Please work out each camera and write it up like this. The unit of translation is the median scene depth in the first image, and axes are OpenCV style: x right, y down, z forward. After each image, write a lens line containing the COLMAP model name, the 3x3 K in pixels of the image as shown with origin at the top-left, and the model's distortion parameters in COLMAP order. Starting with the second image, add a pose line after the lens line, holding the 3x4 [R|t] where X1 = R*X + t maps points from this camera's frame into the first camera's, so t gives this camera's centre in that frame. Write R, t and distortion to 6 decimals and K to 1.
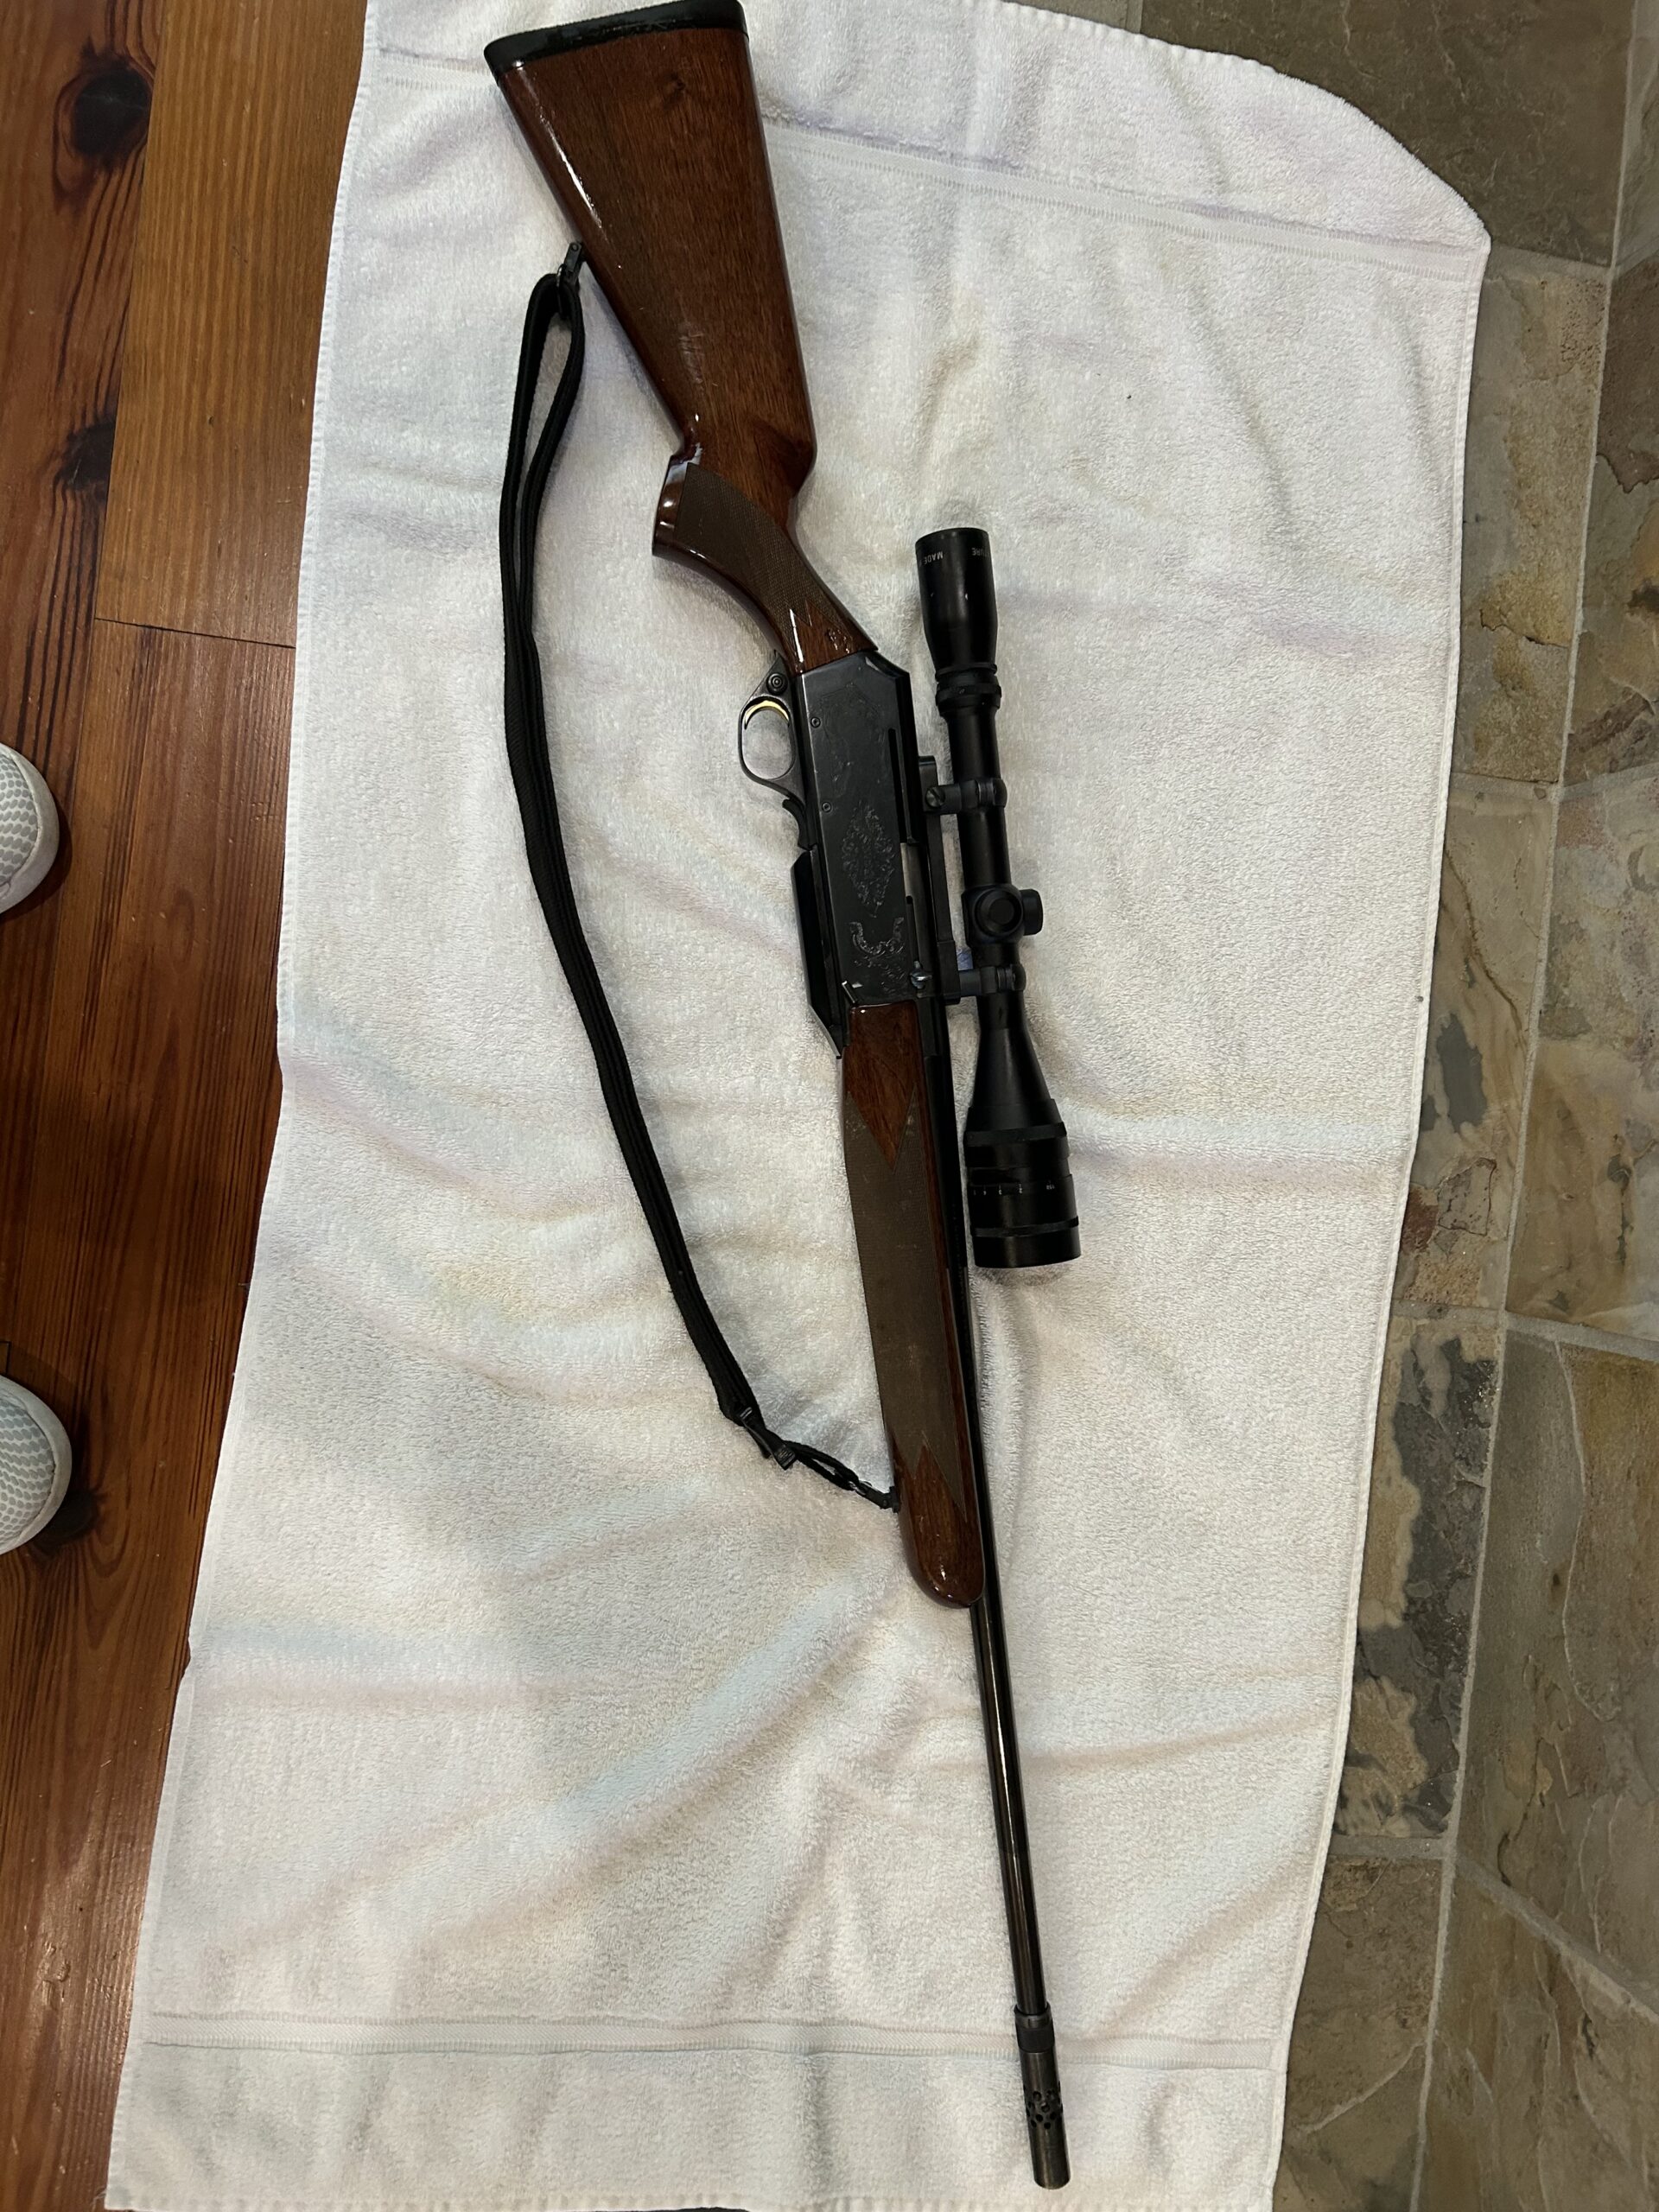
lens RADIAL K [[1744.5, 0, 836.9], [0, 1744.5, 1112.3], [0, 0, 1]] dist [0.111846, -0.215344]
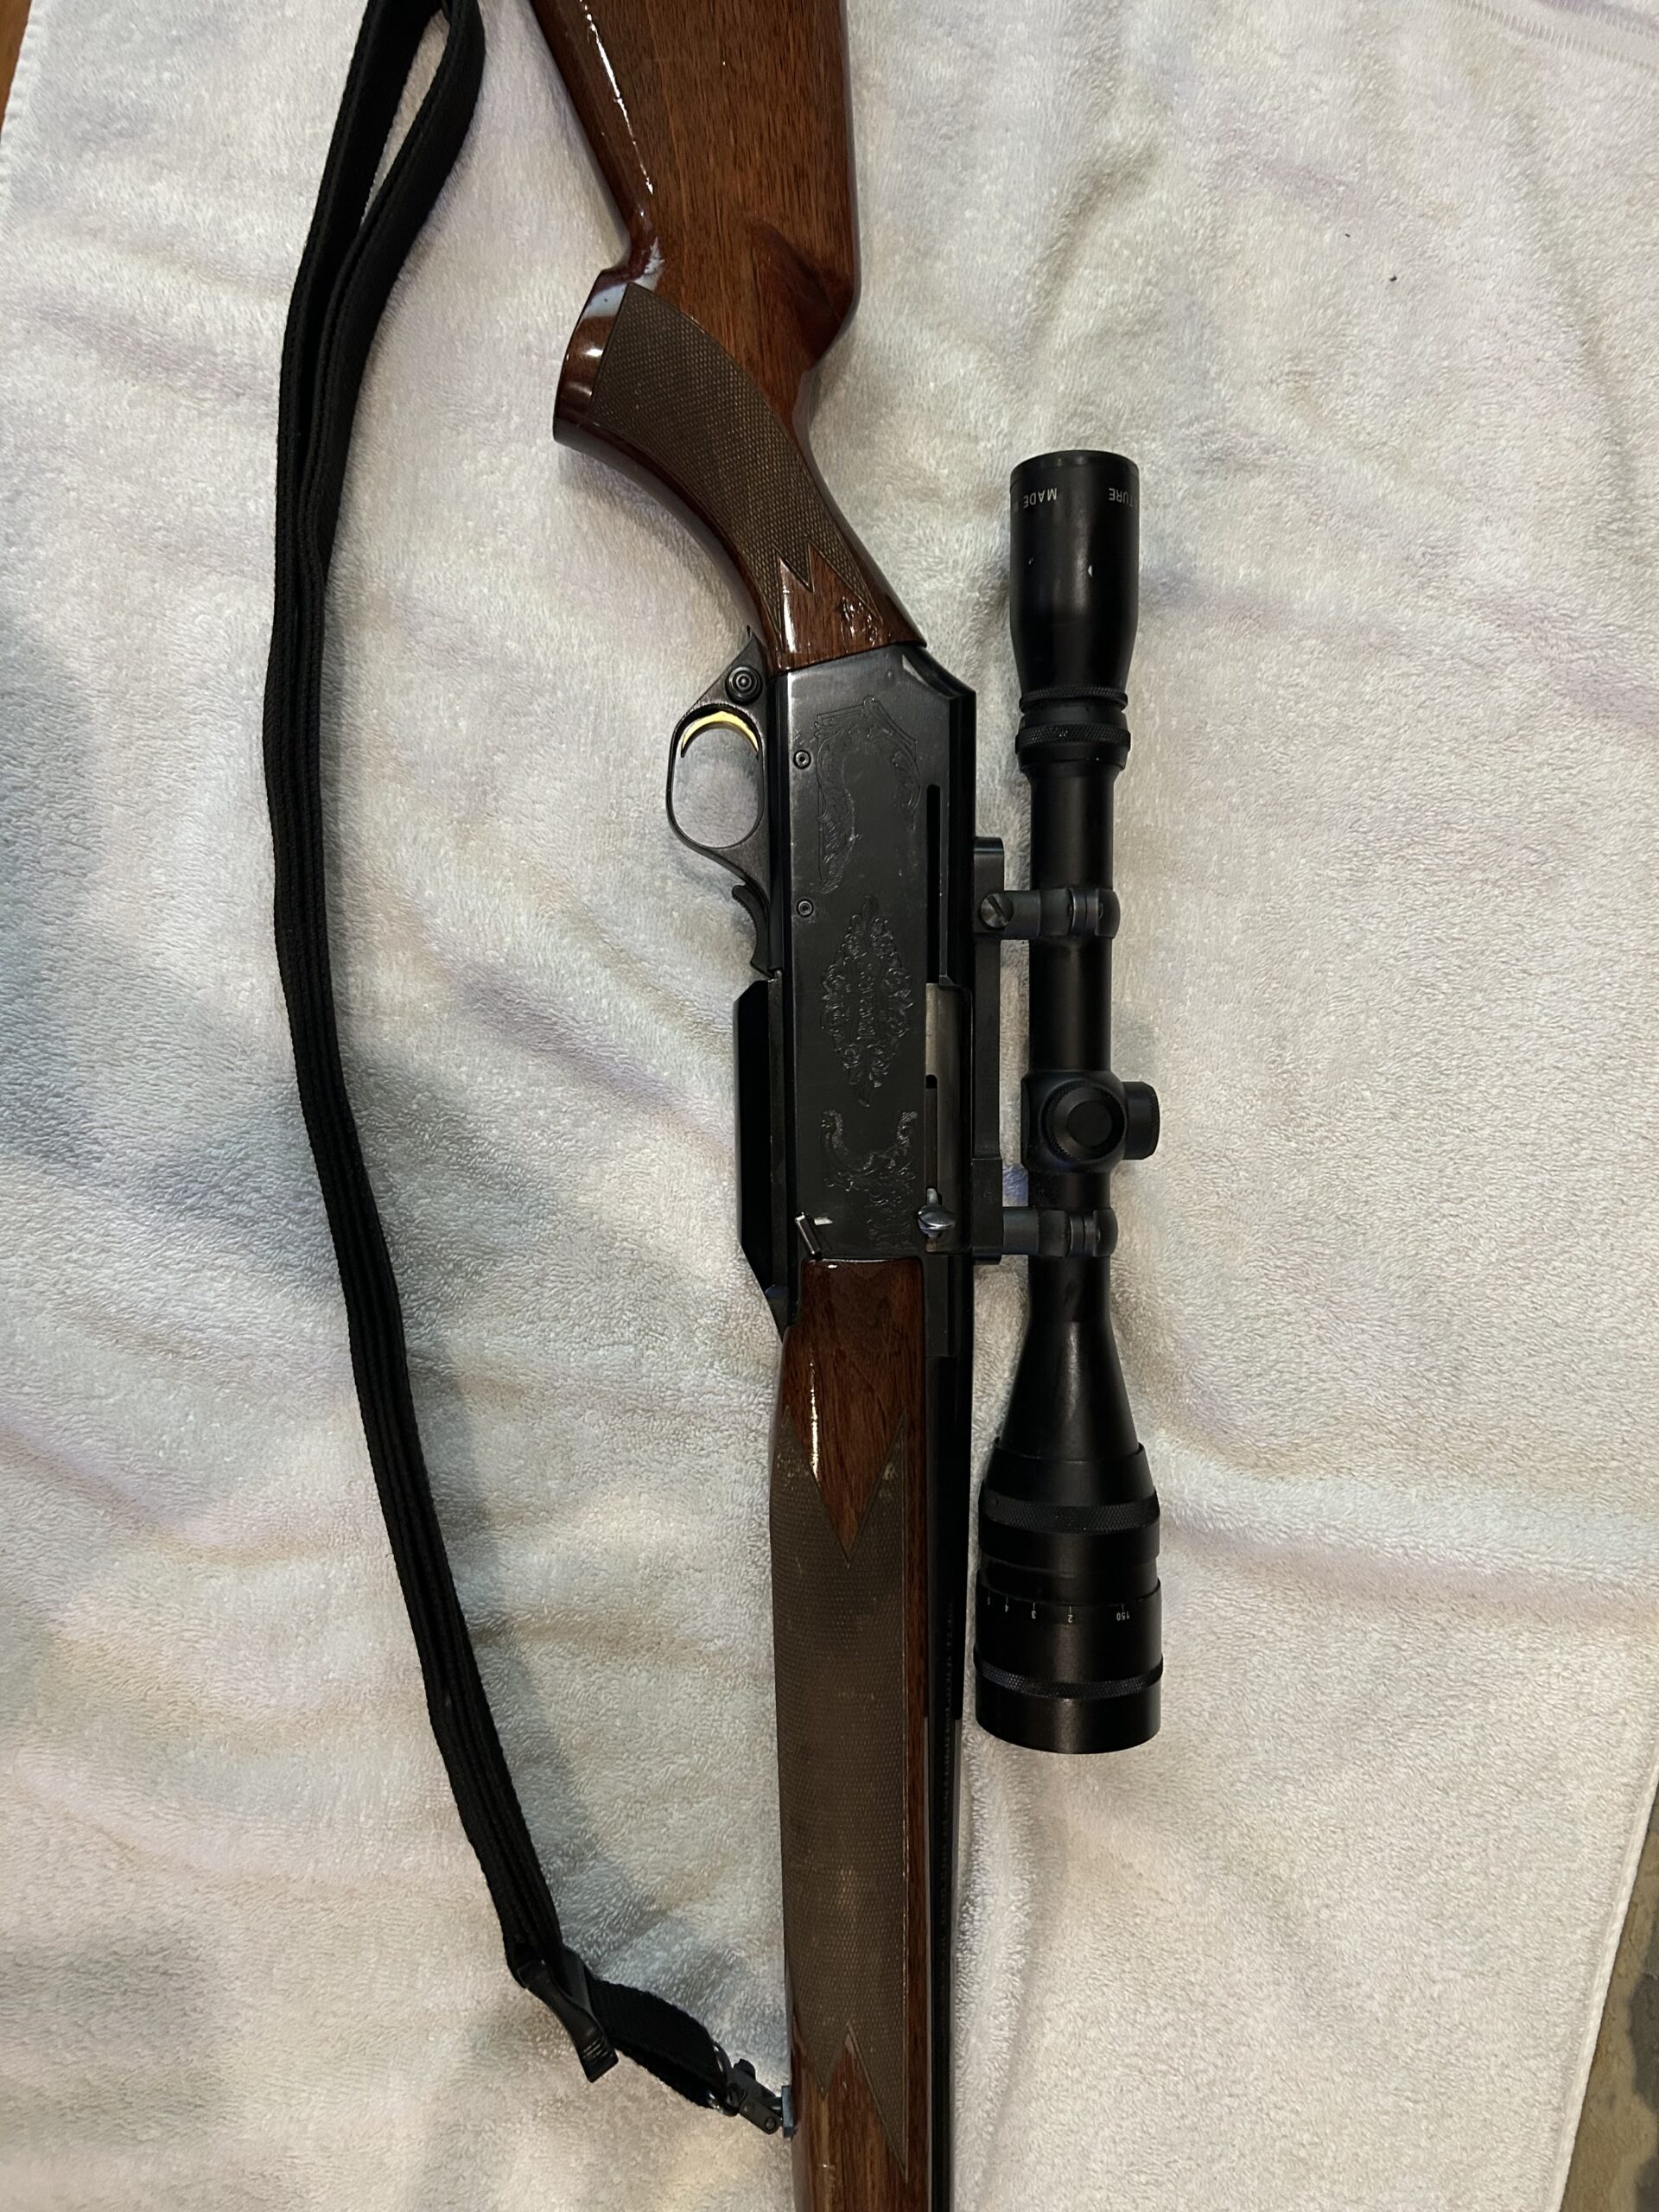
lens RADIAL K [[1705.0, 0, 851.8], [0, 1705.0, 1109.0], [0, 0, 1]] dist [0.048653, -0.053272]
pose [[0.993439, 0.113782, -0.011538, 0.022274], [-0.113839, 0.993489, -0.004439, -0.104309], [0.010958, 0.005724, 0.999924, 0.427551]]
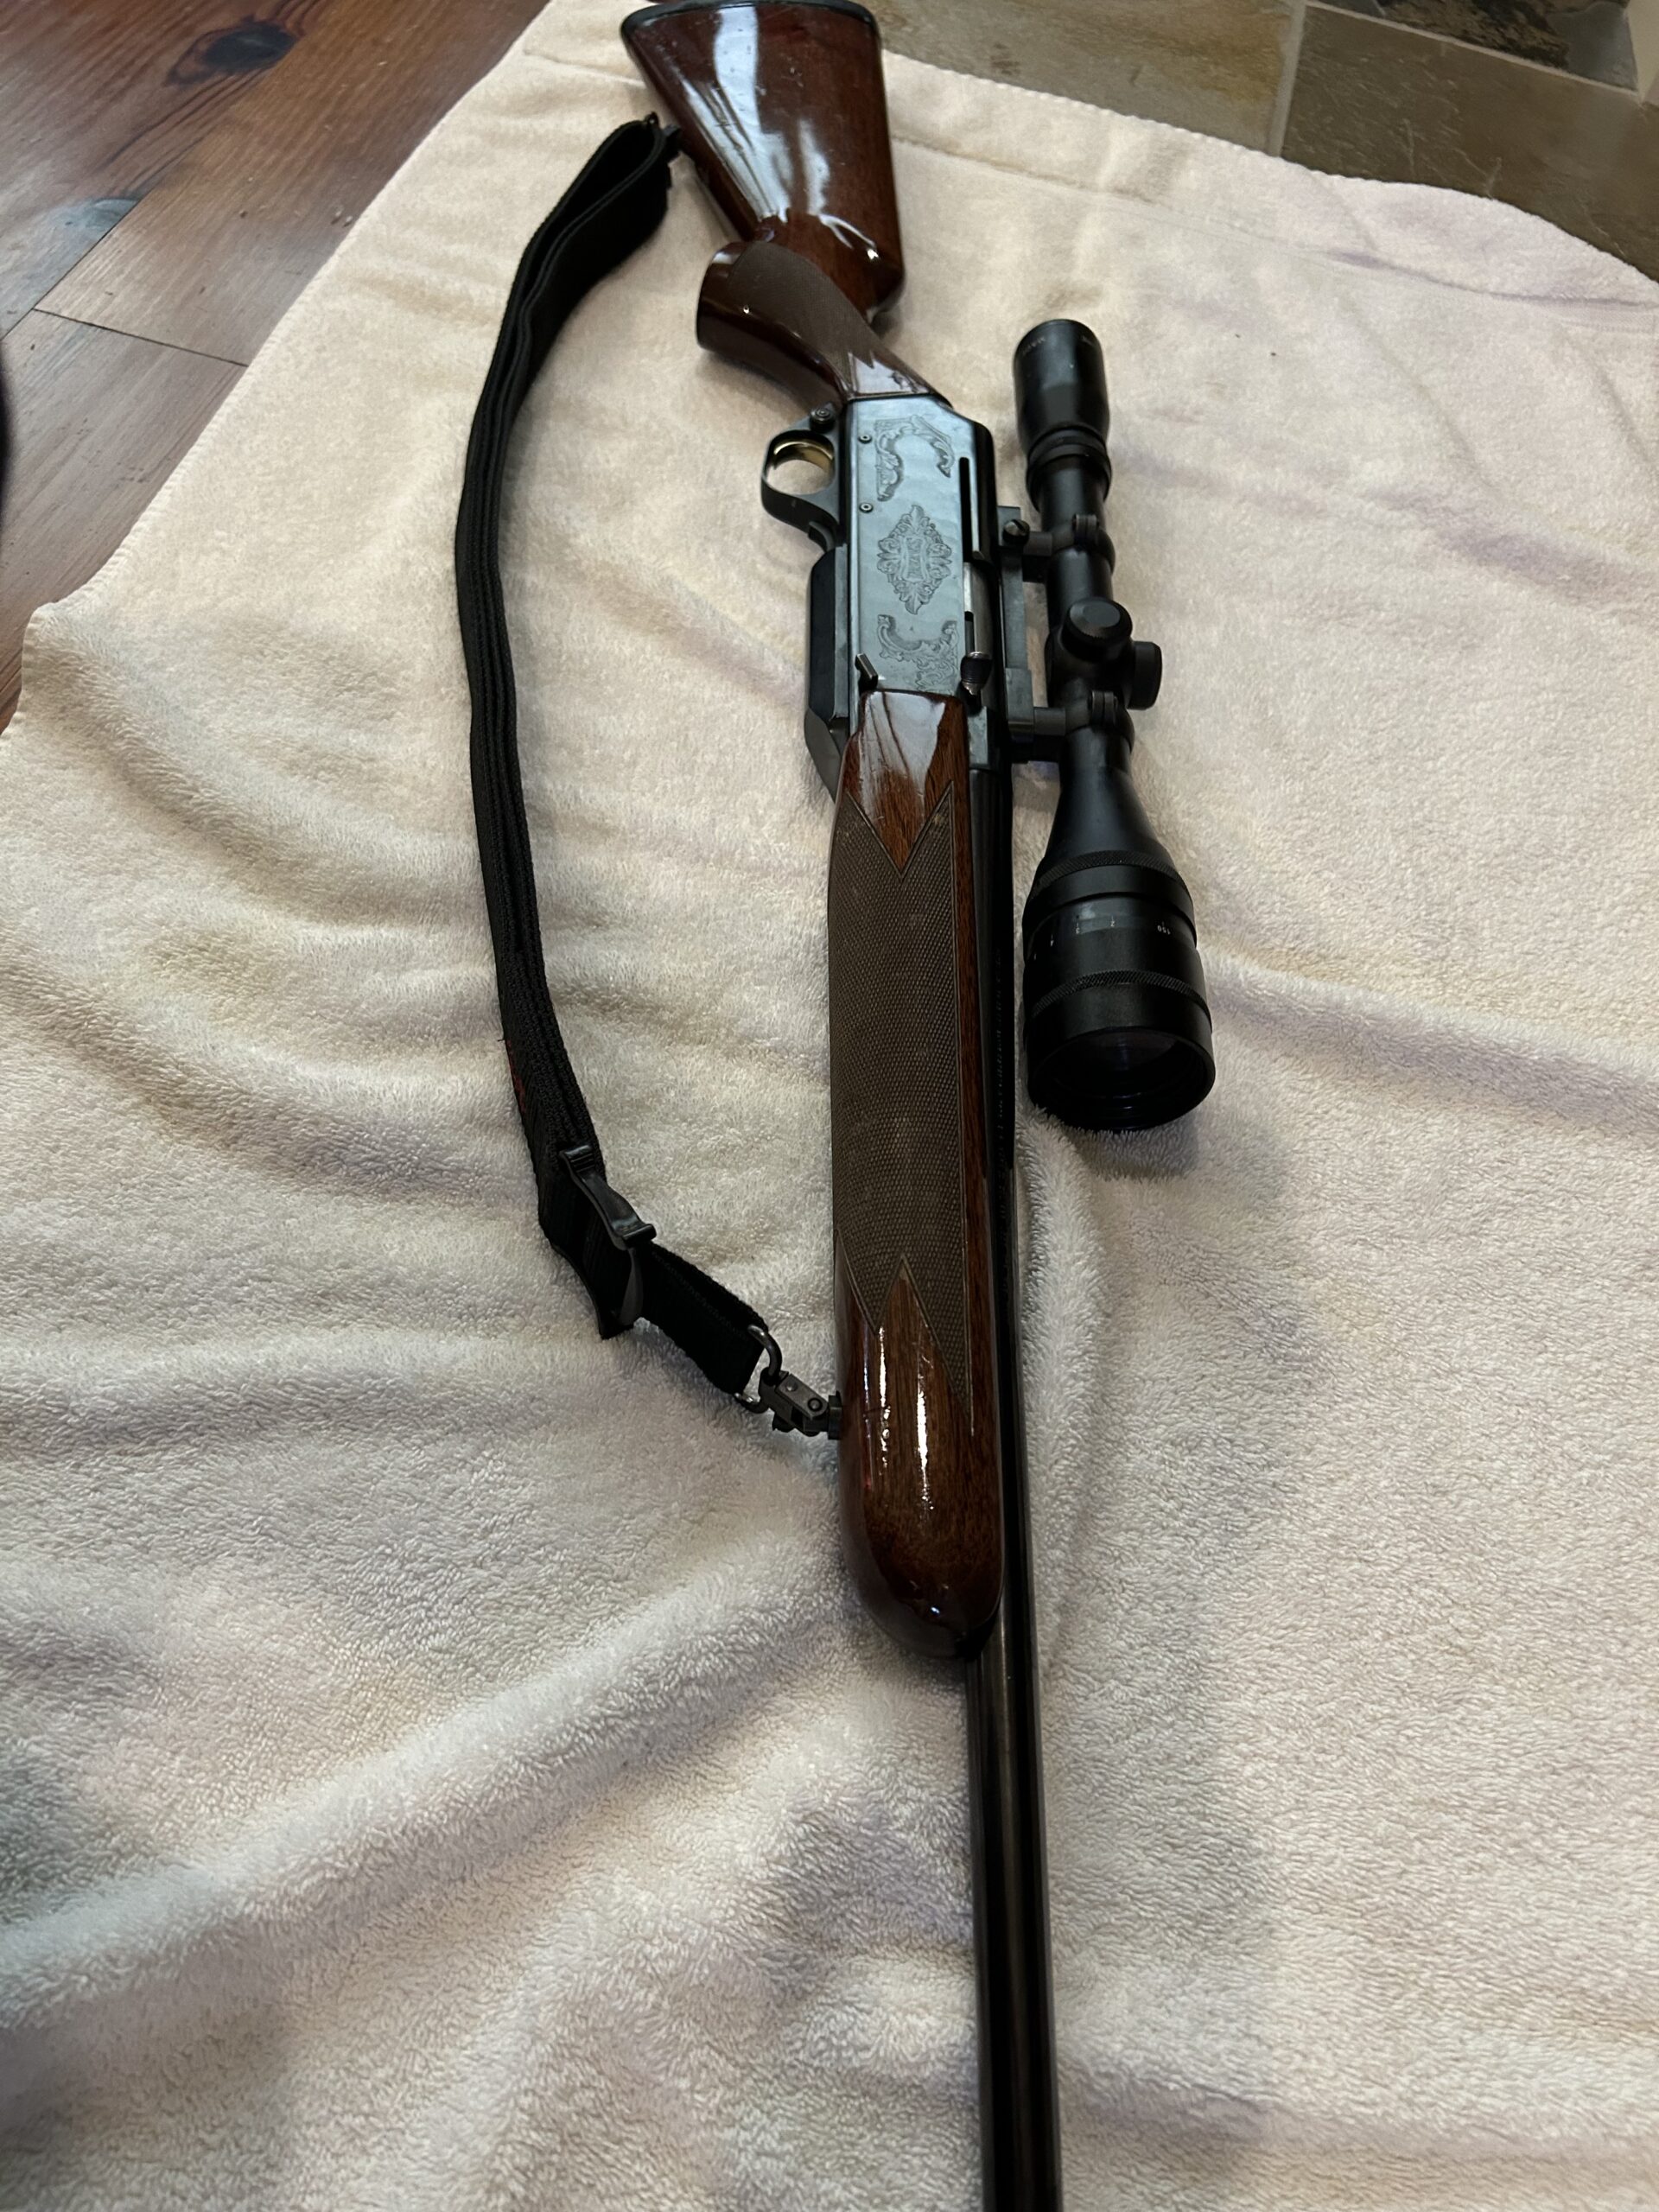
lens RADIAL K [[1705.0, 0, 851.8], [0, 1705.0, 1109.0], [0, 0, 1]] dist [0.048653, -0.053272]
pose [[0.991431, 0.083978, -0.100062, 0.077685], [-0.126808, 0.802672, -0.582785, 0.427220], [0.031376, 0.590479, 0.806443, 0.545404]]
